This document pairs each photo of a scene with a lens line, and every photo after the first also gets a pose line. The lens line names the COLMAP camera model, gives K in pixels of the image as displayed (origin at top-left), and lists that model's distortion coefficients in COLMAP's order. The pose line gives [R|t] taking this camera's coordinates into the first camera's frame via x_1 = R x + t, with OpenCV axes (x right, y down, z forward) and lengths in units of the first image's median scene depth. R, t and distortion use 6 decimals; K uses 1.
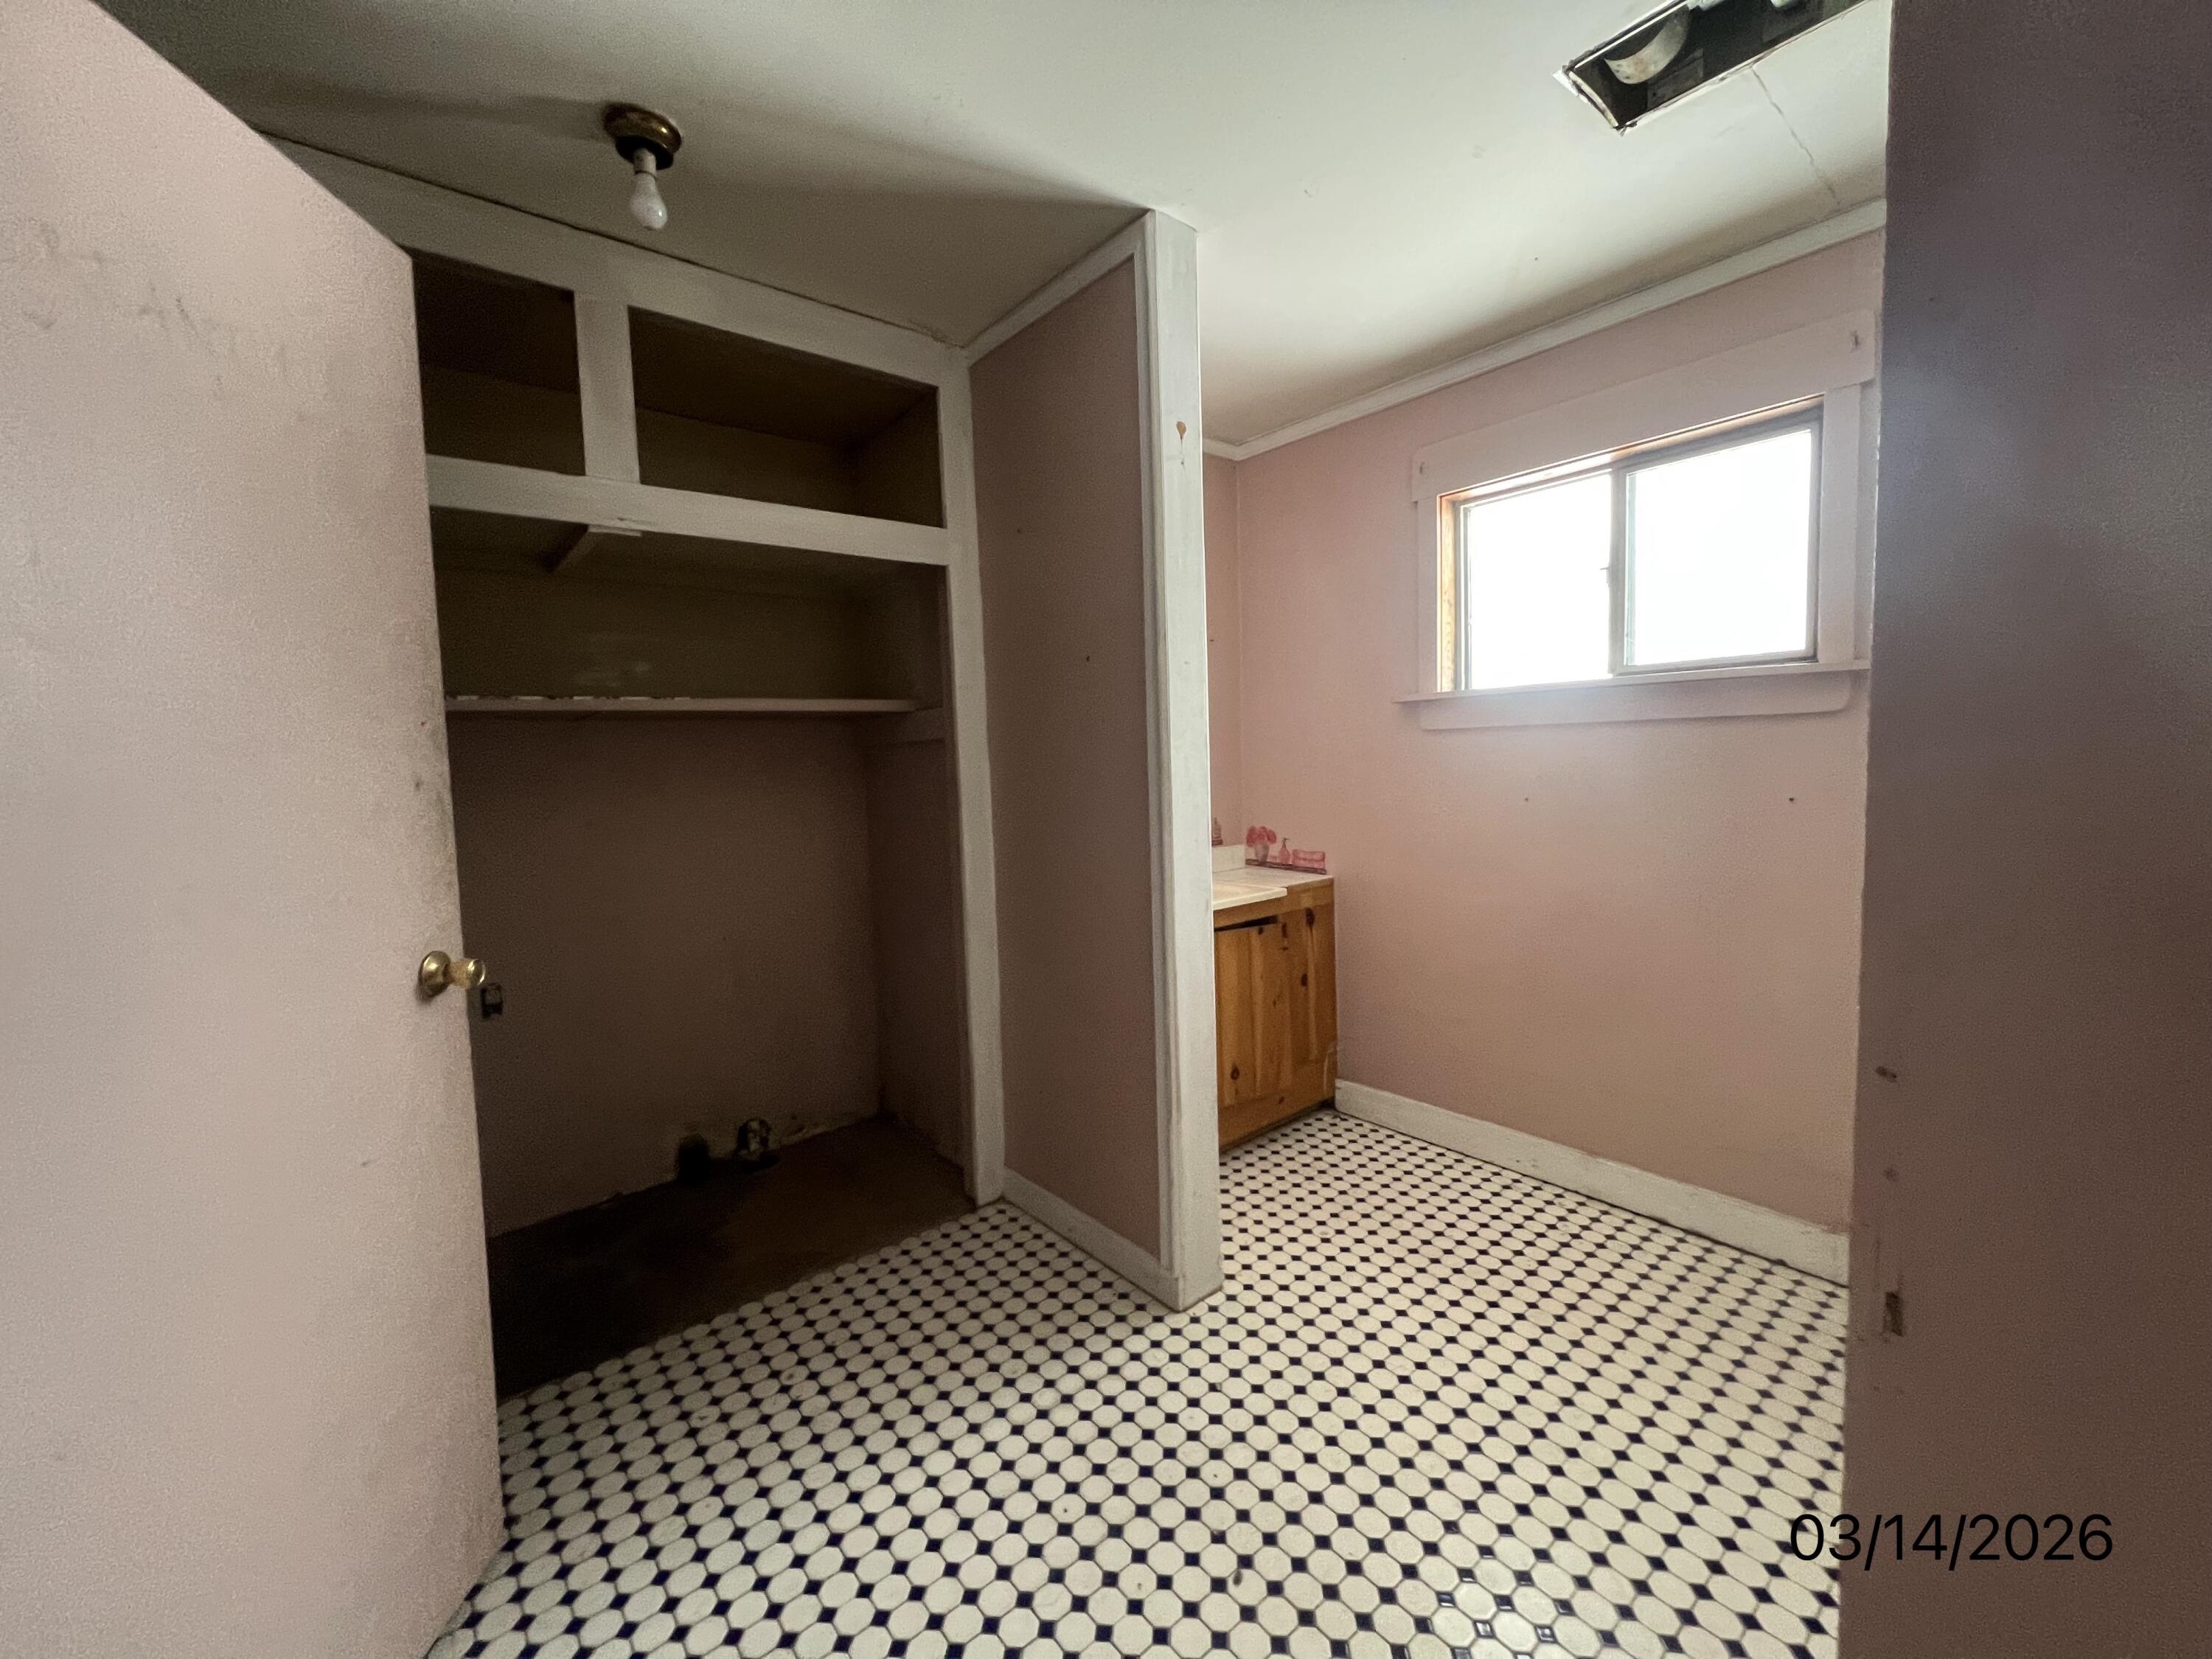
lens RADIAL K [[881.2, 0, 1104.8], [0, 881.2, 829.9], [0, 0, 1]] dist [0.001420, -0.000786]
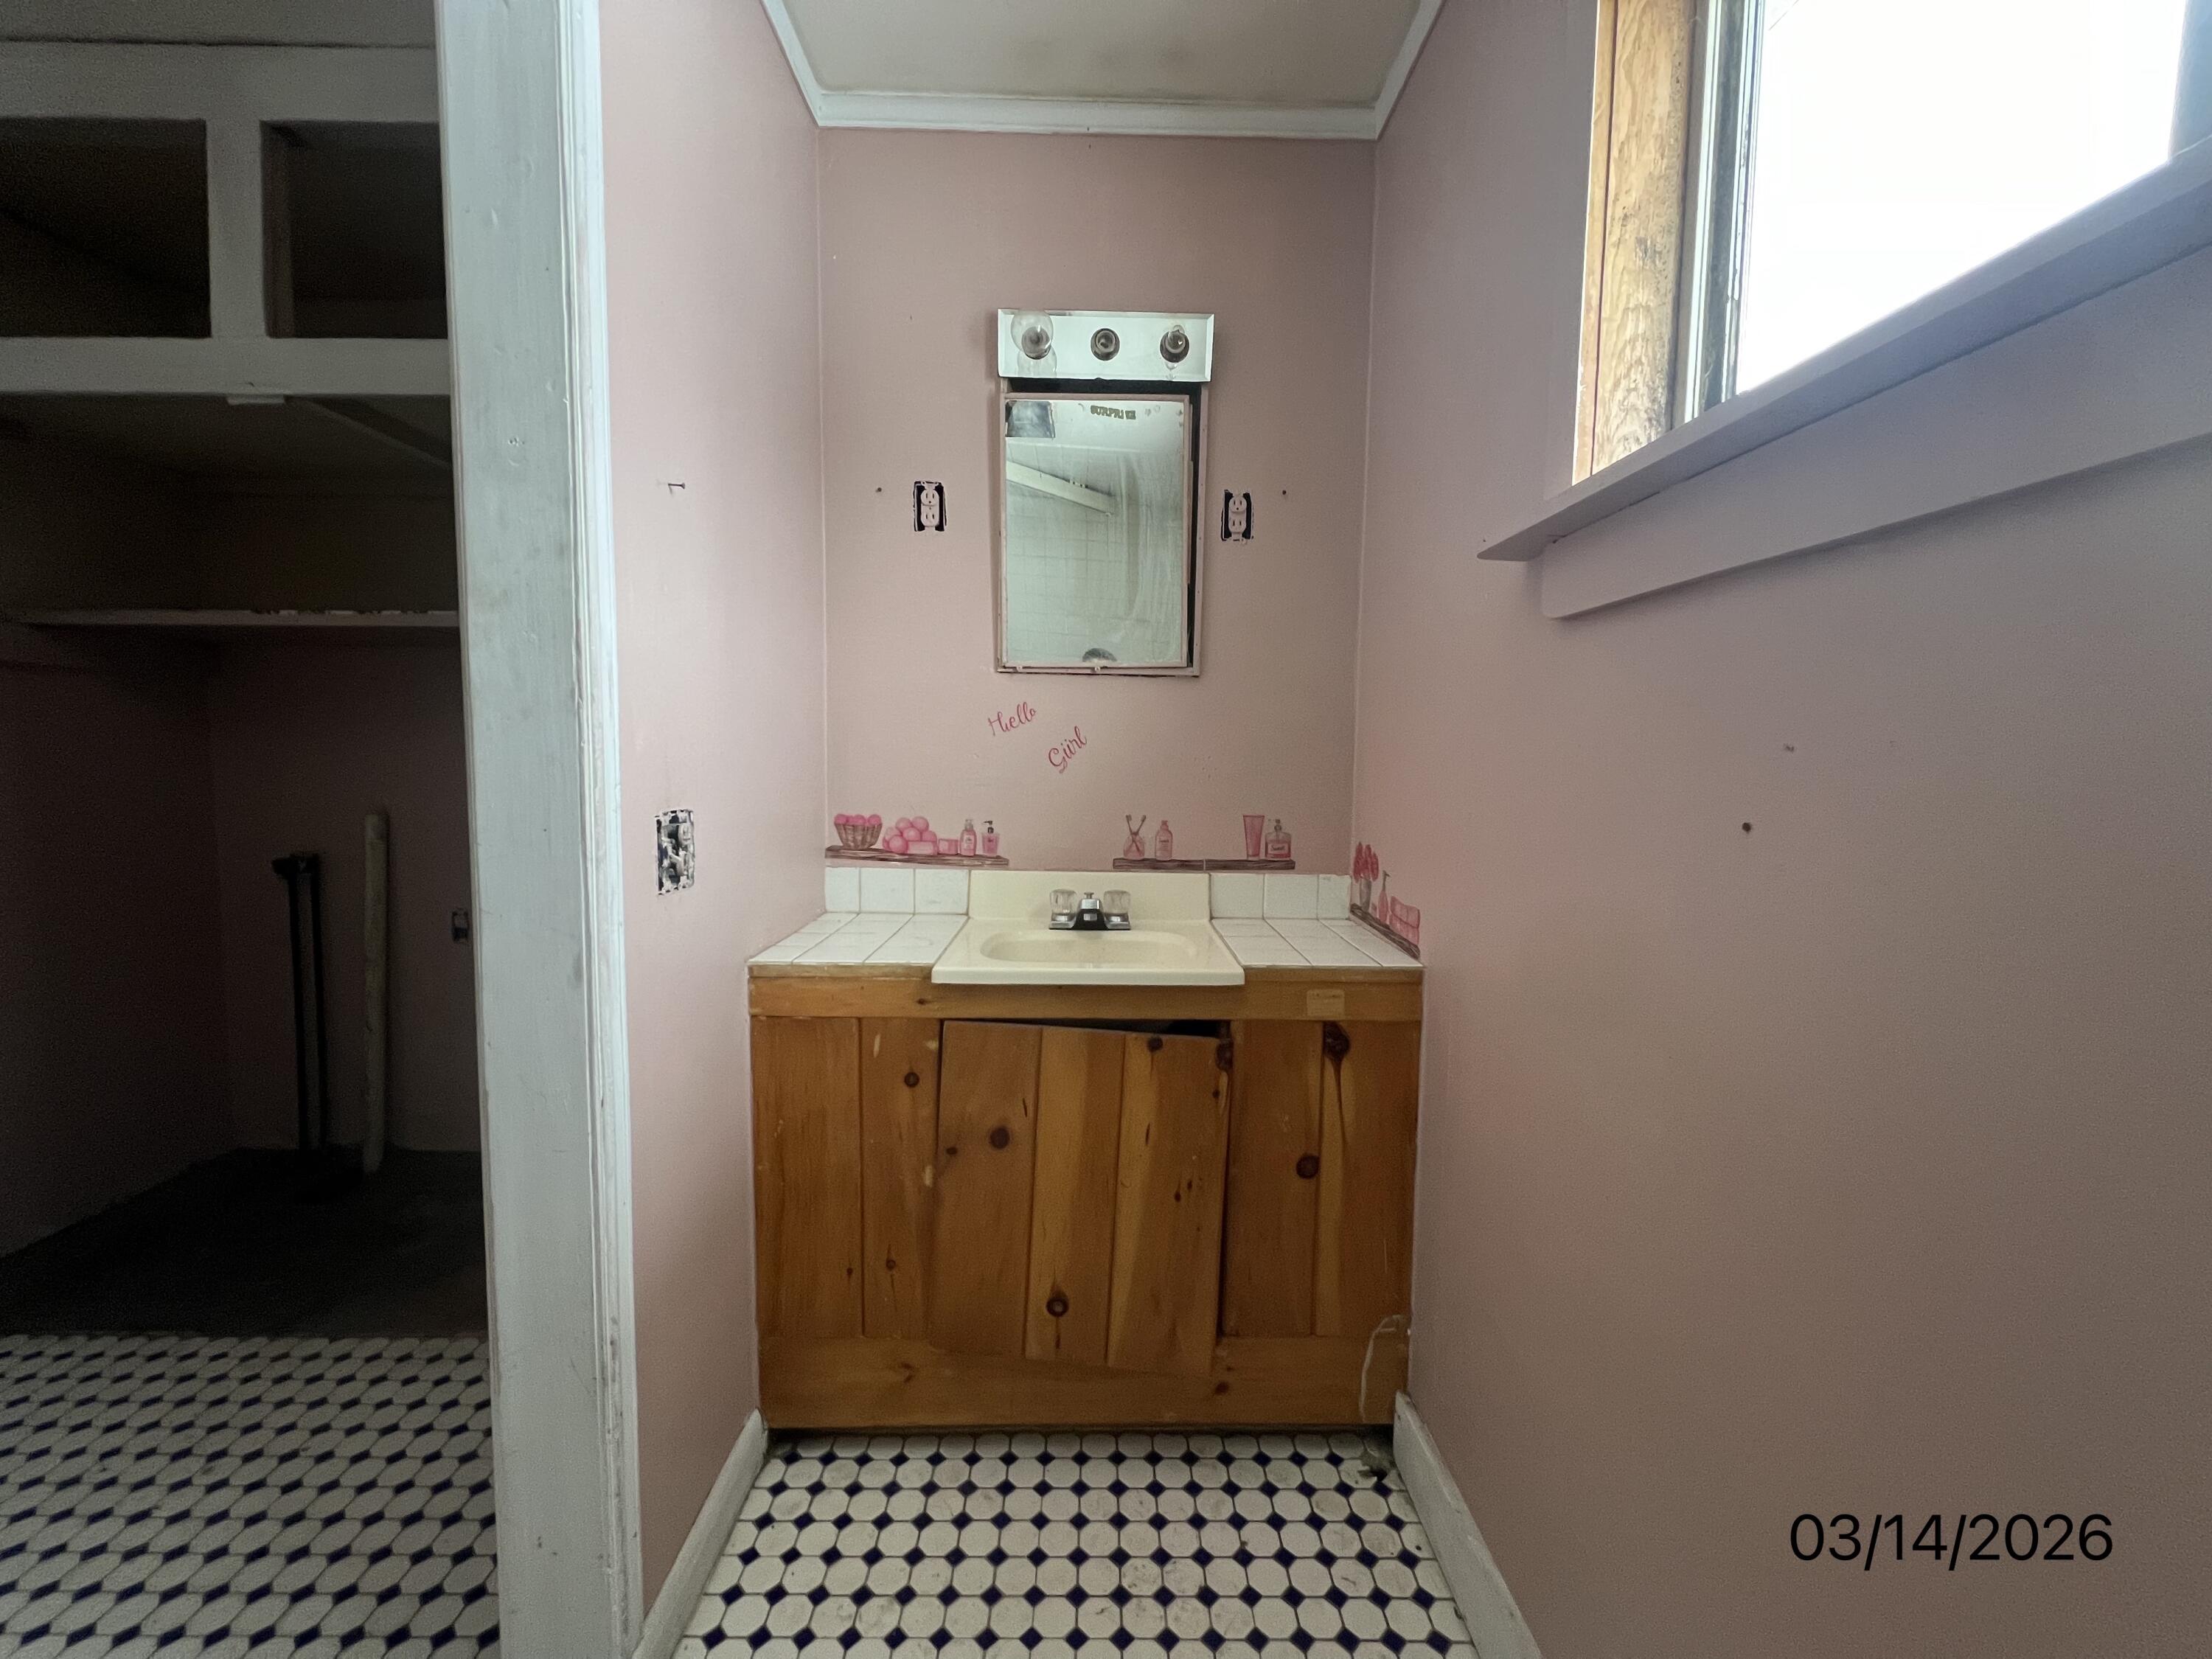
lens RADIAL K [[881.2, 0, 1101.7], [0, 881.2, 826.8], [0, 0, 1]] dist [0.001420, -0.000786]
pose [[0.776146, 0.096871, -0.623067, 0.435530], [-0.090295, 0.995020, 0.042221, -0.025264], [0.624054, 0.023490, 0.781028, 0.569078]]
